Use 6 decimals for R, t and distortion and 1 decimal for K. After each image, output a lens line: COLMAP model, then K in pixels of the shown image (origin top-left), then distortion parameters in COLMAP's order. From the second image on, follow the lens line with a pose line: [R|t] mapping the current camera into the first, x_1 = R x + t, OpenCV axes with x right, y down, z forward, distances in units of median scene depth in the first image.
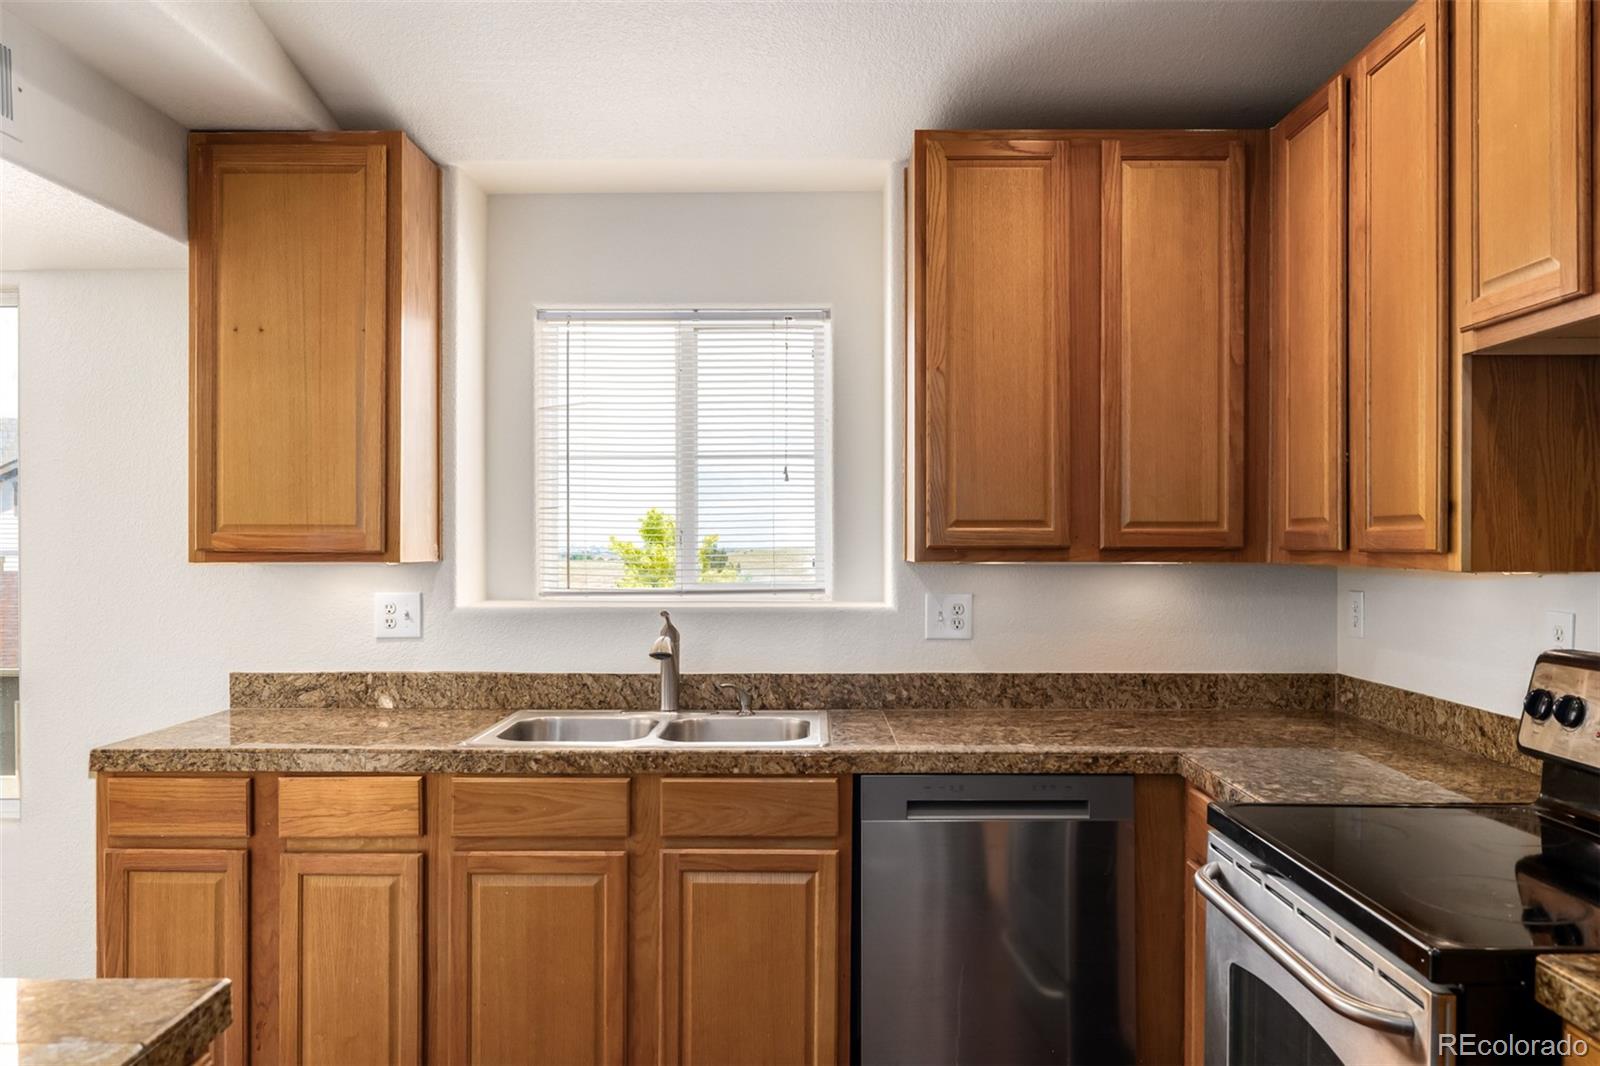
lens RADIAL K [[1166.6, 0, 804.2], [0, 1166.6, 546.3], [0, 0, 1]] dist [-0.004675, -0.005944]
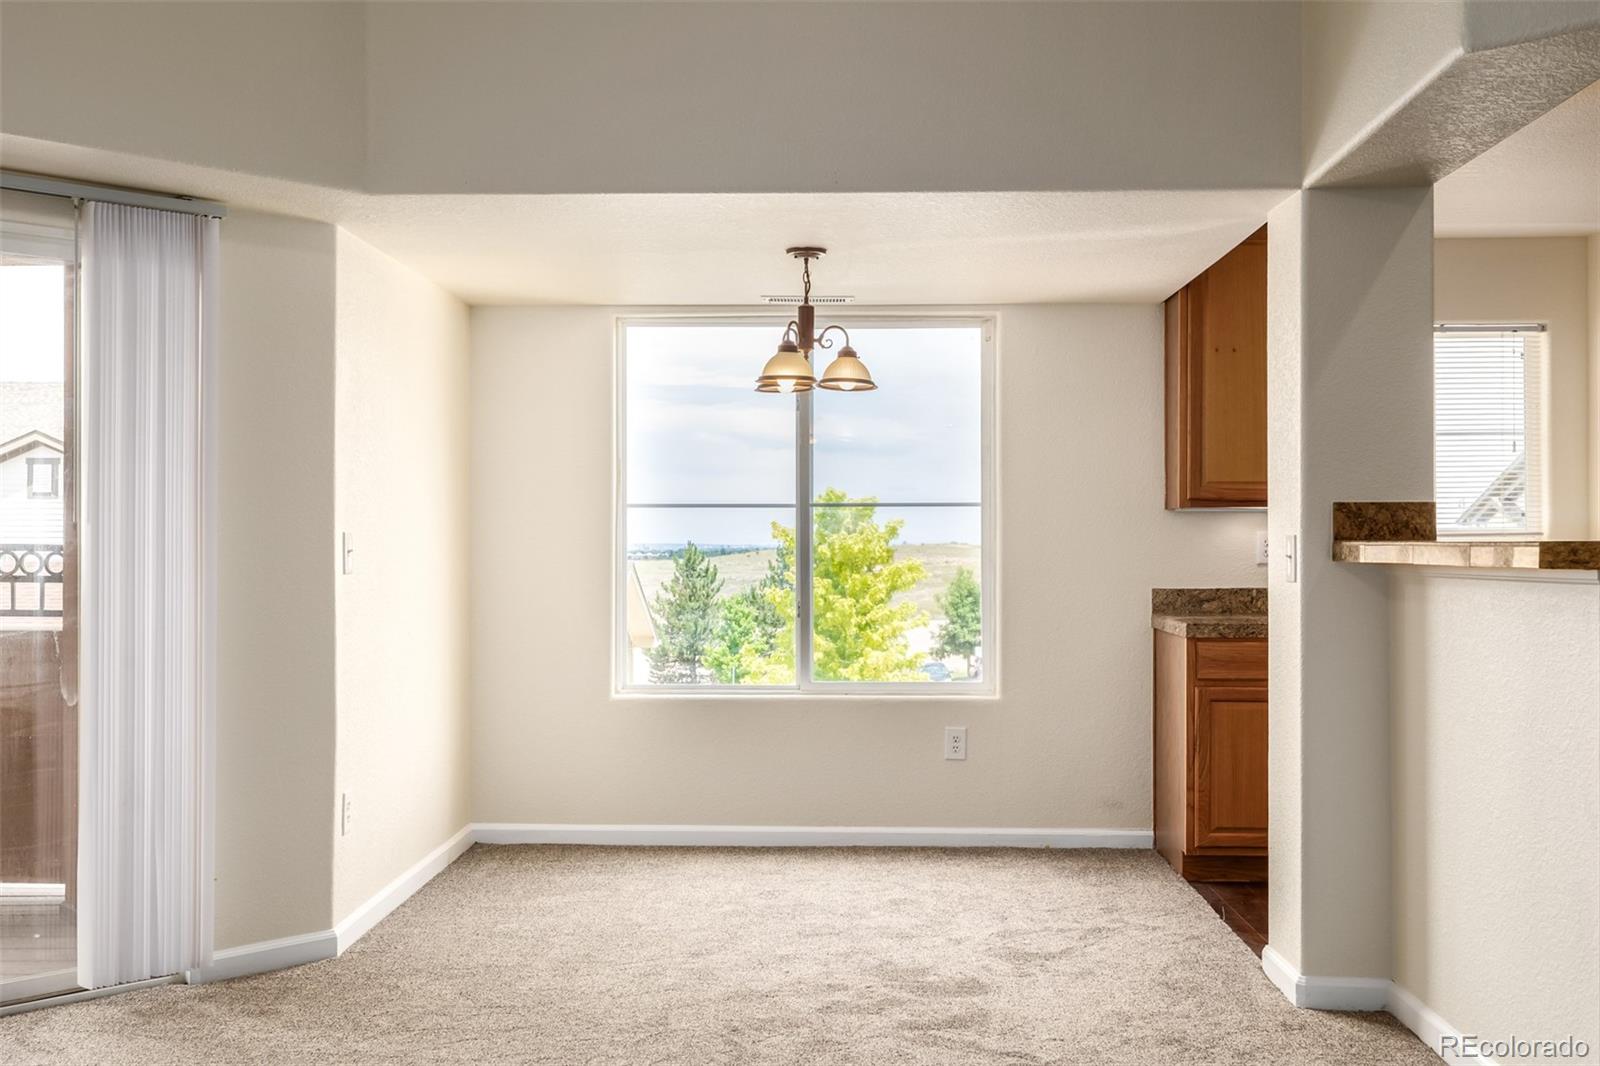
lens RADIAL K [[1549.5, 0, 805.8], [0, 1549.5, 528.8], [0, 0, 1]] dist [-0.003650, 0.000000]
pose [[0.999689, -0.000408, -0.024926, -0.961740], [0.000198, 0.999964, -0.008448, 0.057967], [0.024928, 0.008440, 0.999654, -0.982319]]
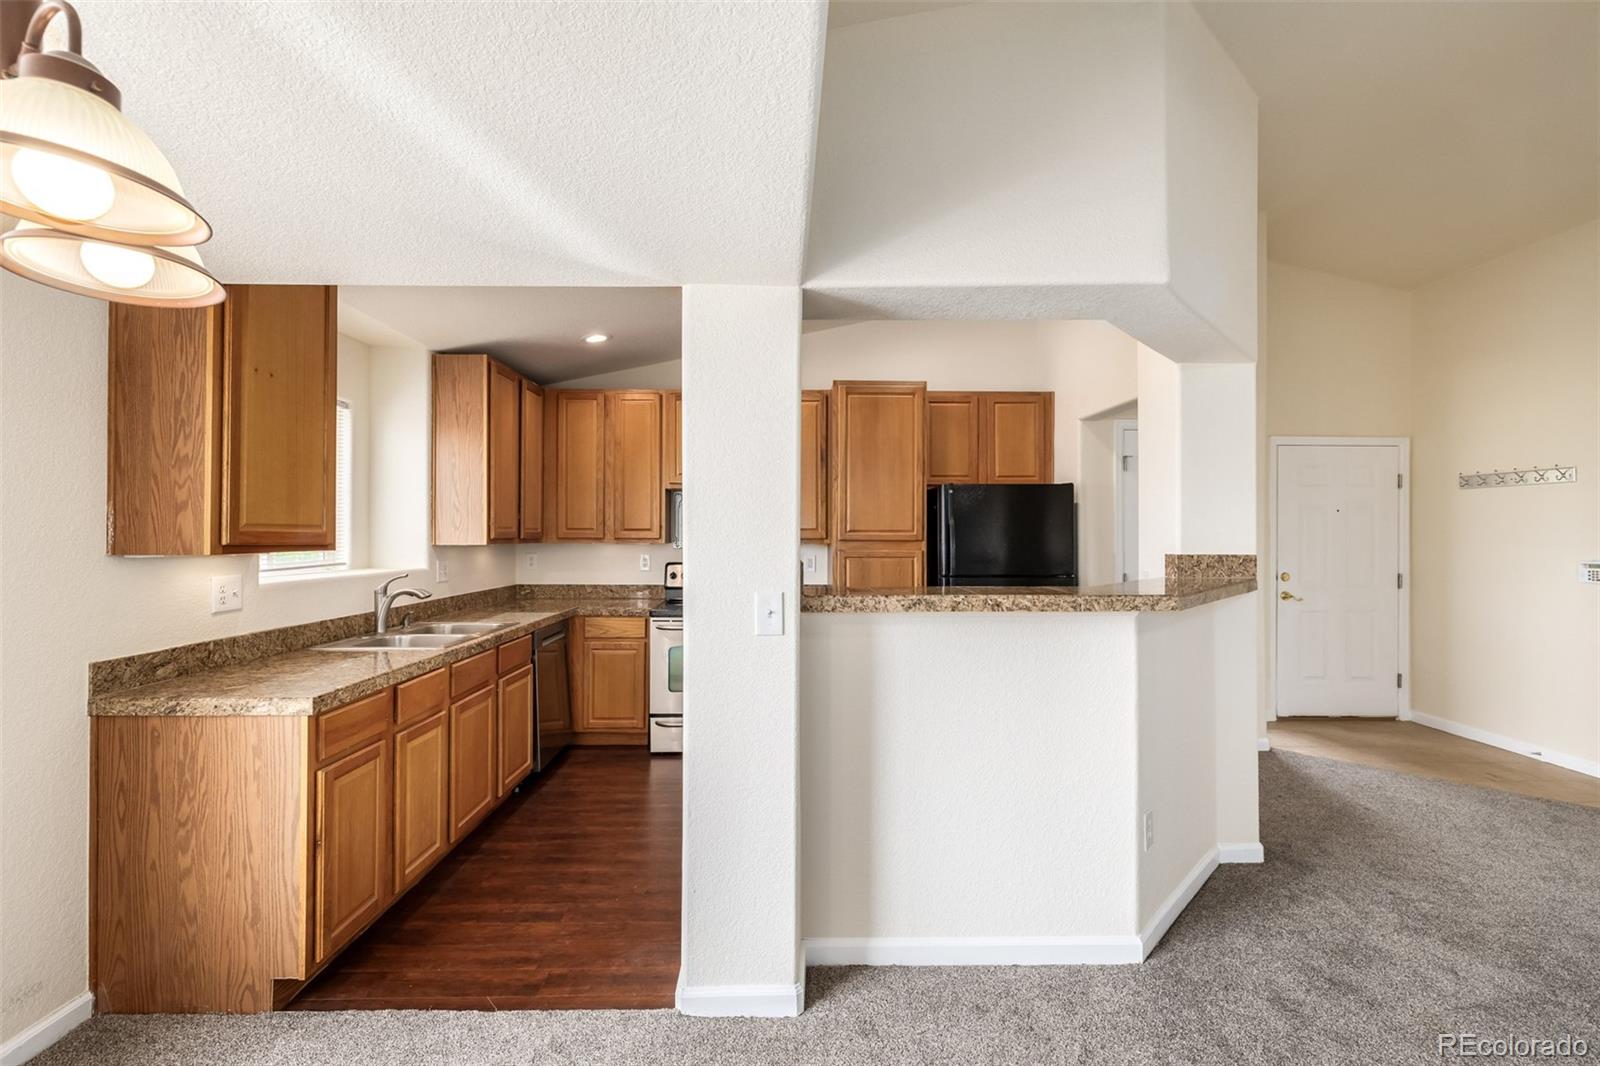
lens RADIAL K [[680.6, 0, 796.7], [0, 680.6, 529.0], [0, 0, 1]] dist [0.001576, 0.000507]
pose [[-0.021637, 0.007721, 0.999736, -1.241402], [0.000645, 0.999970, -0.007709, -0.006740], [-0.999766, 0.000478, -0.021642, 0.427784]]
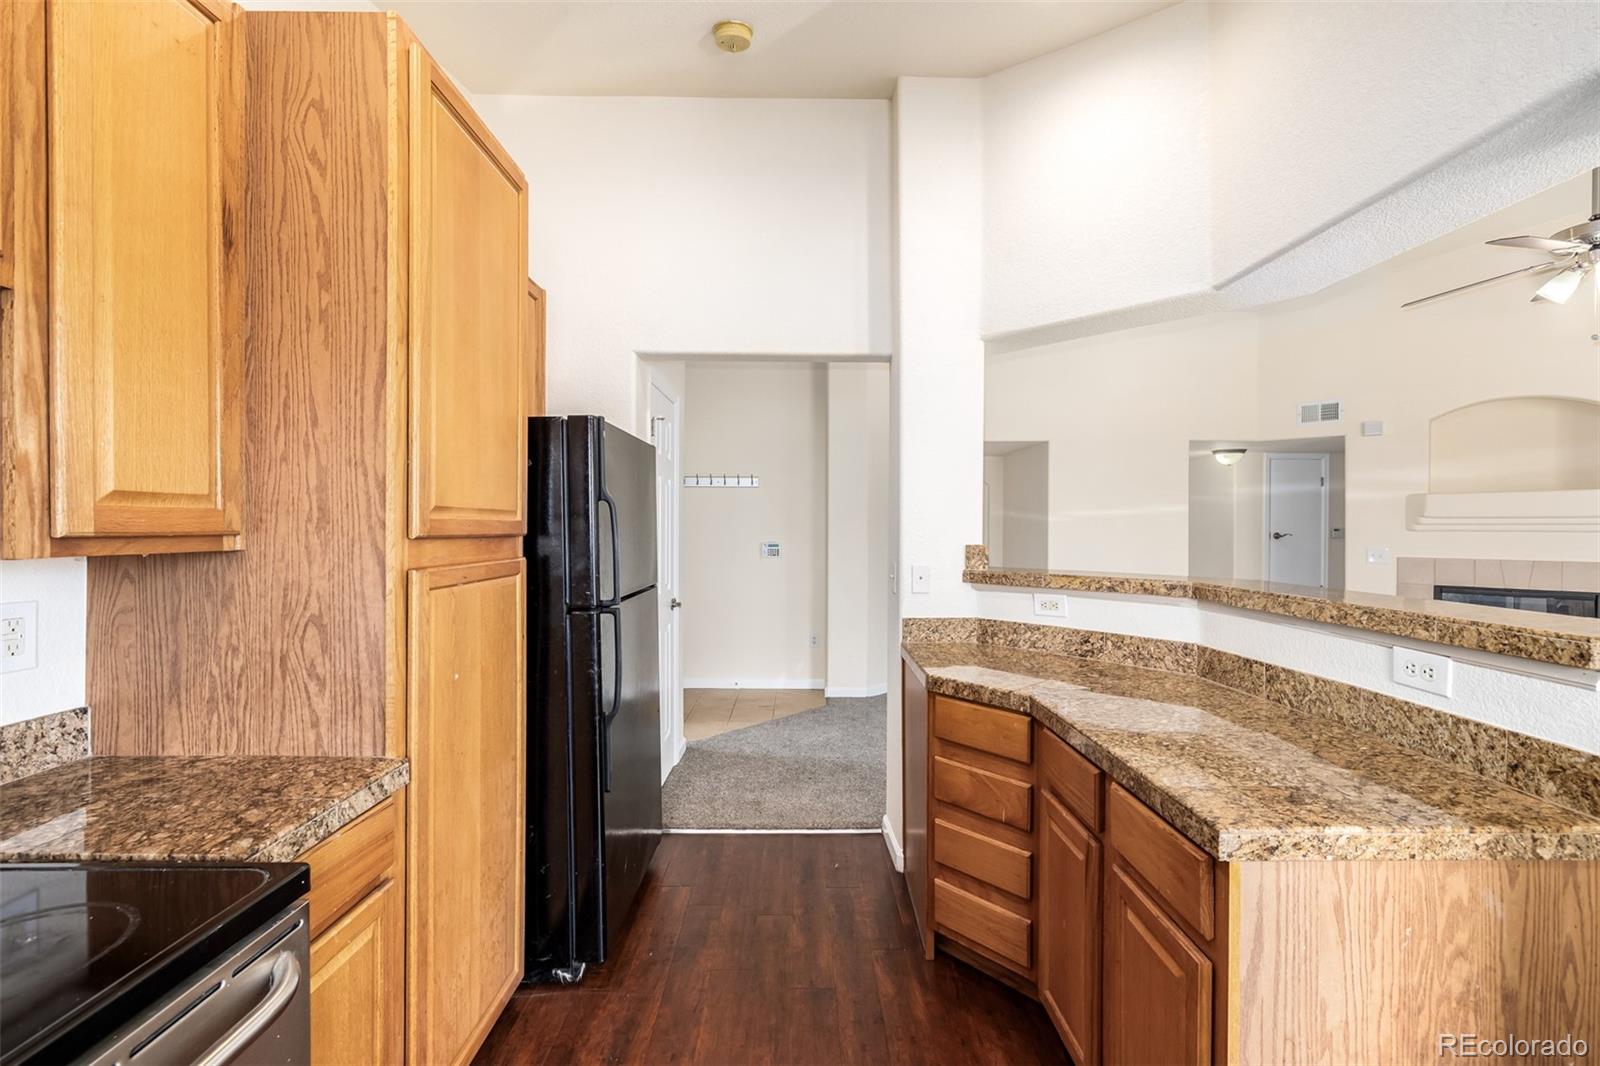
lens RADIAL K [[680.6, 0, 804.4], [0, 680.6, 532.8], [0, 0, 1]] dist [0.001576, 0.000507]
pose [[-0.999919, -0.004278, -0.011997, 0.017231], [-0.004426, 0.999914, 0.012364, -0.003740], [0.011943, 0.012416, -0.999852, 0.783806]]
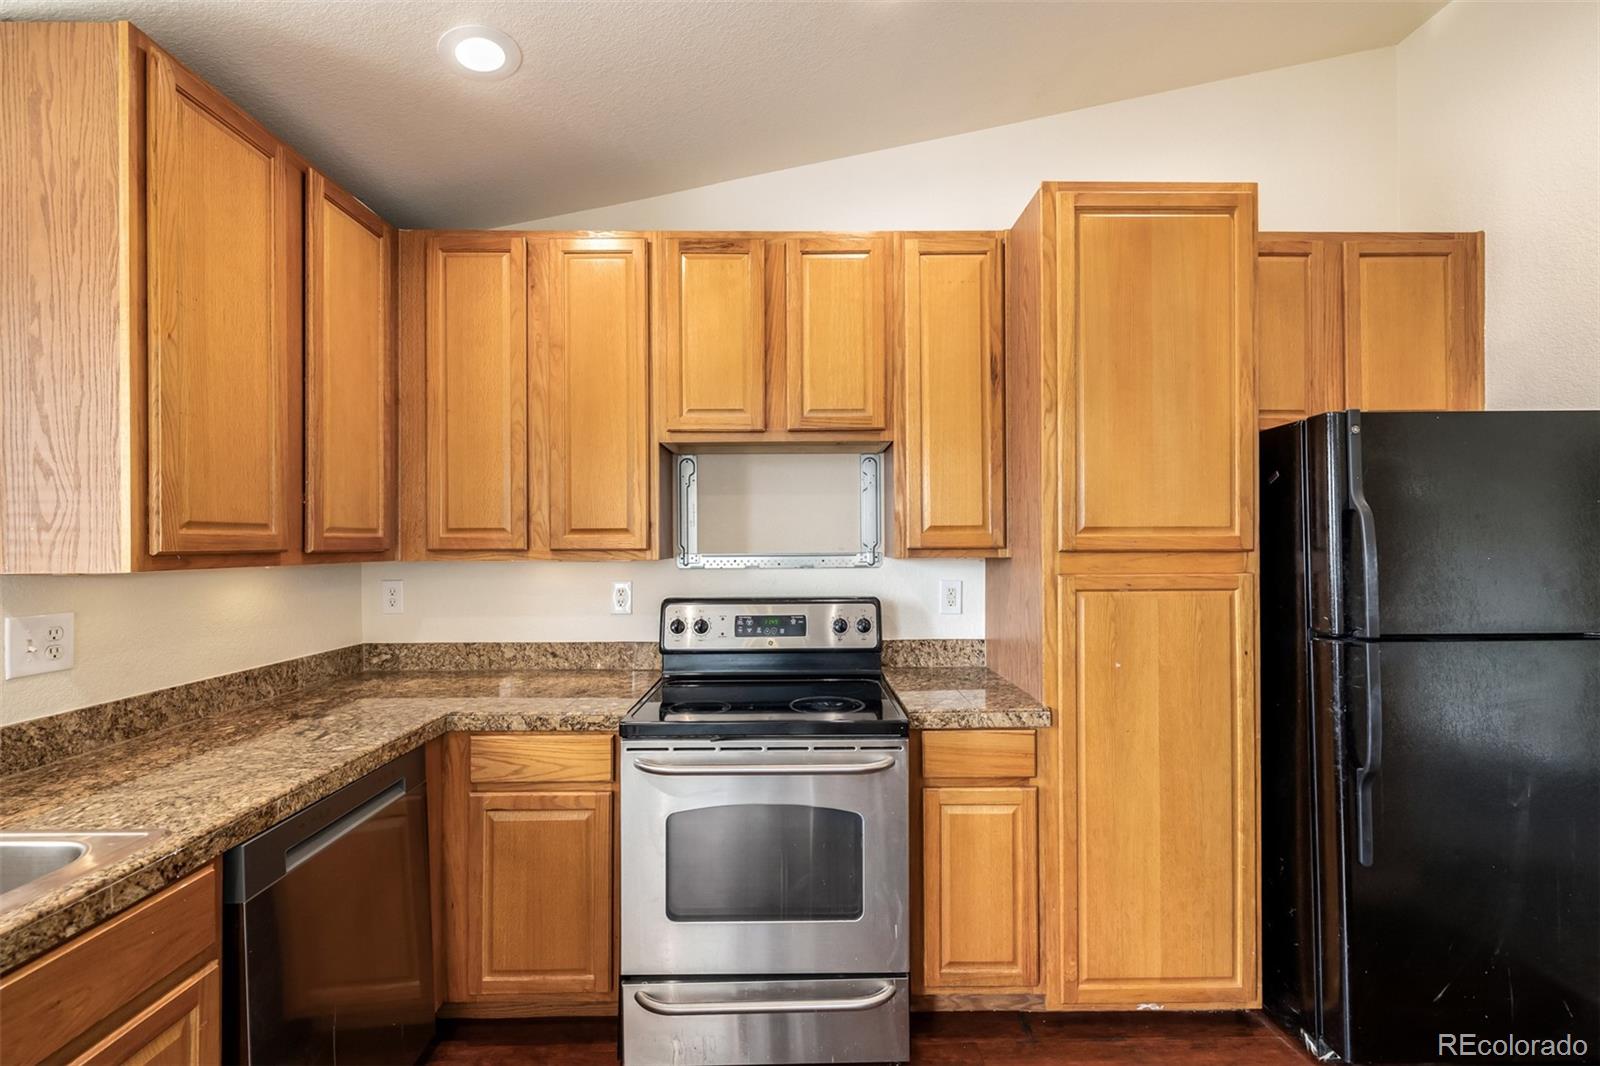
lens RADIAL K [[680.6, 0, 802.1], [0, 680.6, 538.0], [0, 0, 1]] dist [0.001576, 0.000507]
pose [[-0.015902, 0.006417, 0.999853, -0.369107], [0.007529, 0.999952, -0.006298, -0.003571], [-0.999845, 0.007428, -0.015950, 0.559797]]
